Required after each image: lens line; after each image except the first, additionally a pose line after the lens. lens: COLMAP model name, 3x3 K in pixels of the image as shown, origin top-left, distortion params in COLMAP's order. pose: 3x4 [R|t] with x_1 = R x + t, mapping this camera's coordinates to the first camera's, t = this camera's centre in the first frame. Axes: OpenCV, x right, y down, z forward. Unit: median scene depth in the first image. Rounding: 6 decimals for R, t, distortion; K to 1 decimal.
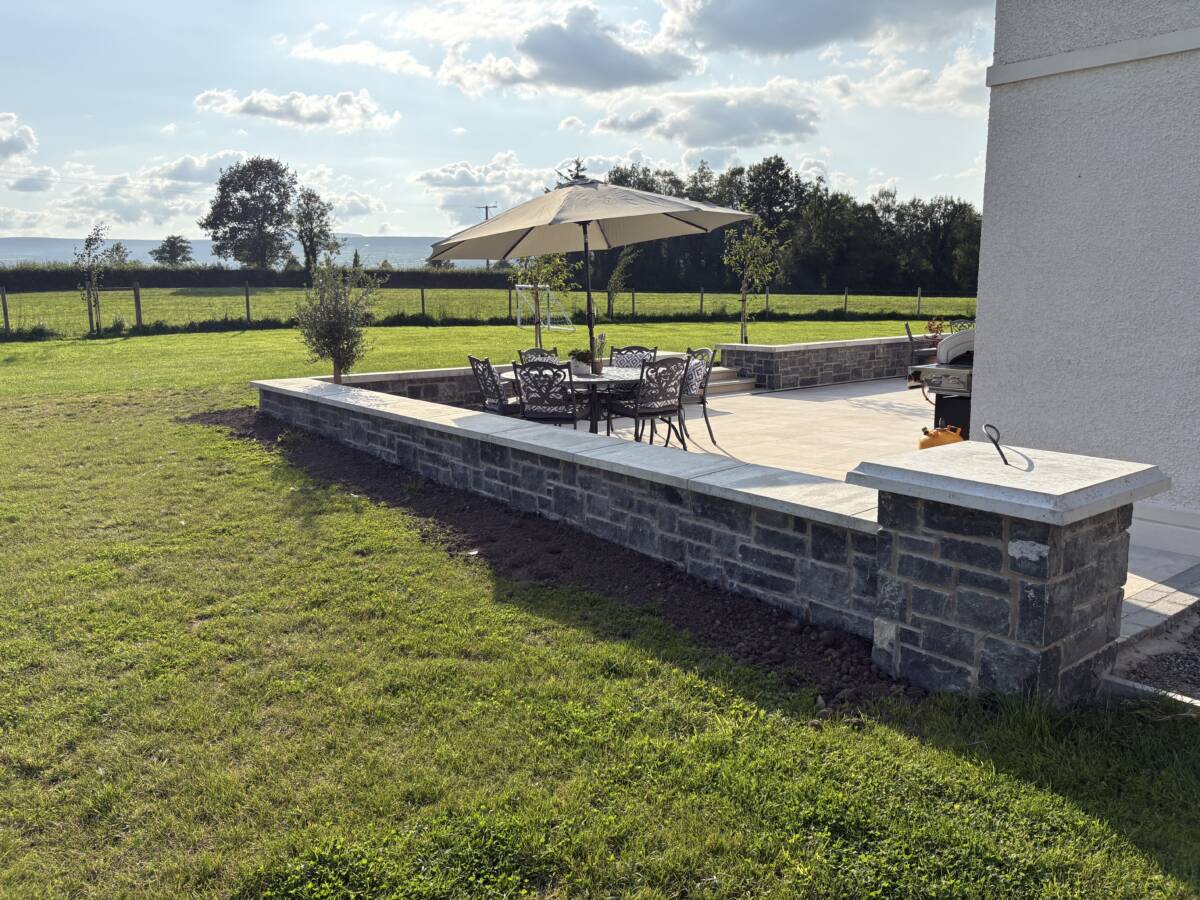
lens RADIAL K [[926.3, 0, 600.0], [0, 926.3, 450.0], [0, 0, 1]] dist [0.002131, -0.006083]
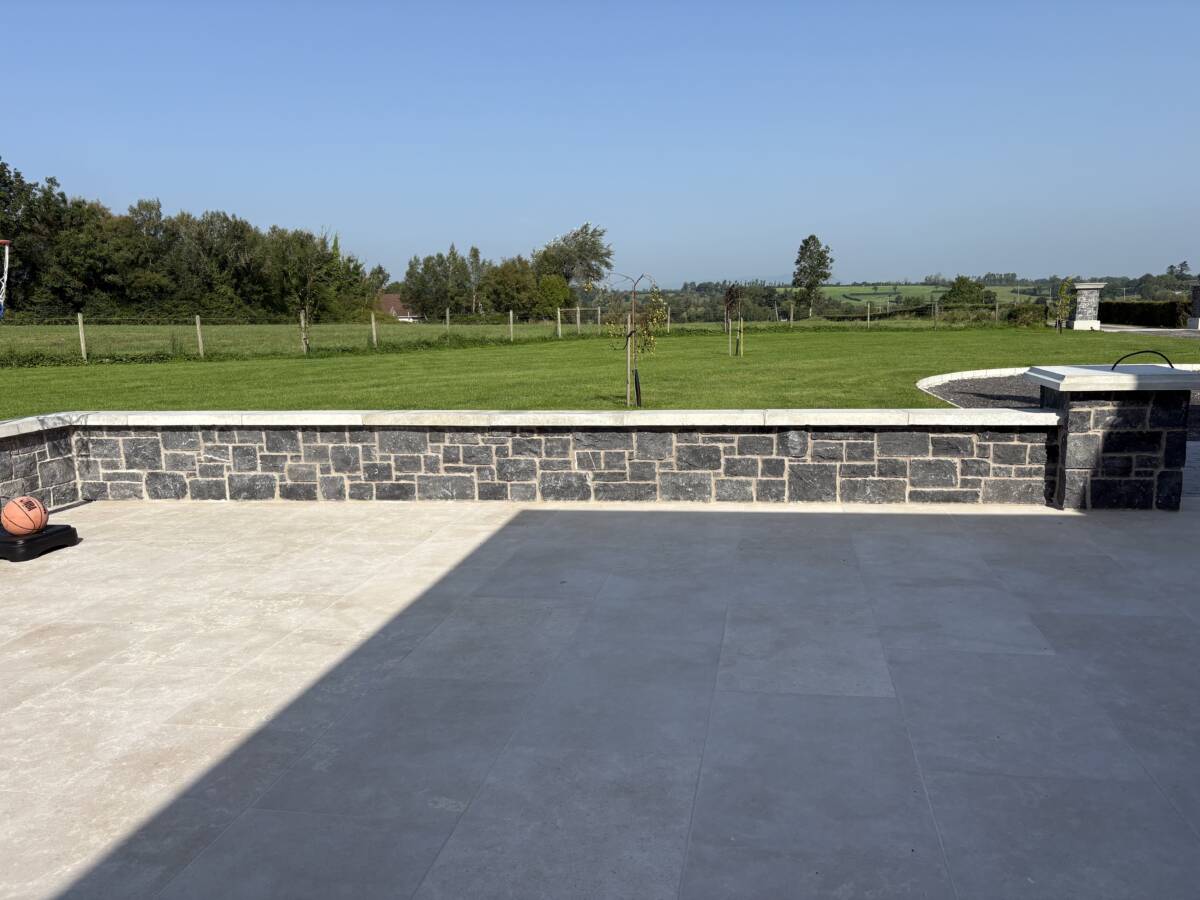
lens RADIAL K [[926.3, 0, 600.0], [0, 926.3, 450.0], [0, 0, 1]] dist [0.002131, -0.006083]
pose [[0.769131, -0.105435, 0.630335, 0.067424], [0.122601, 0.992321, 0.016387, -0.014407], [-0.627222, 0.064676, 0.776151, 0.085680]]
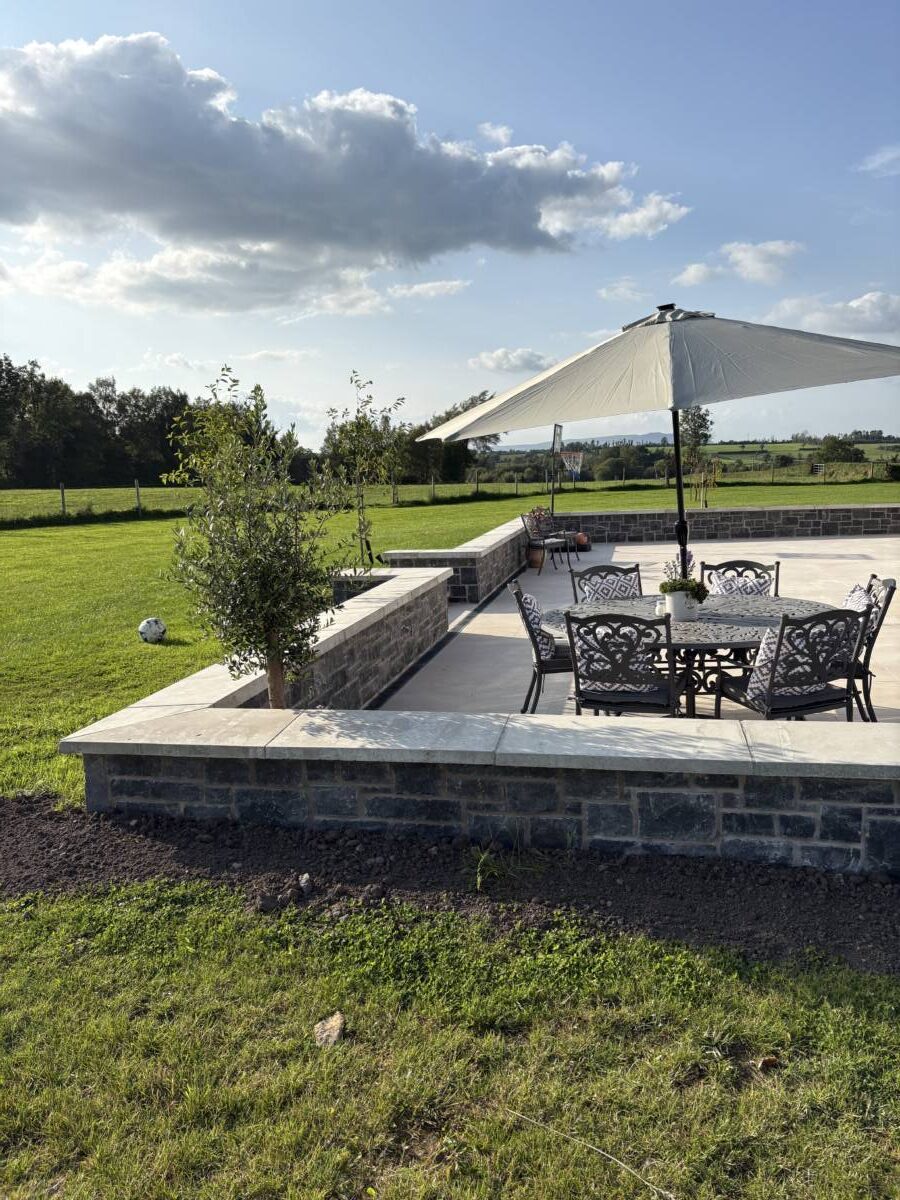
lens RADIAL K [[926.3, 0, 450.0], [0, 926.3, 600.0], [0, 0, 1]] dist [0.002131, -0.006083]
pose [[0.778565, -0.104874, 0.618739, -0.032485], [0.131487, 0.991315, 0.002572, -0.007490], [-0.613635, 0.079353, 0.785592, 0.039281]]
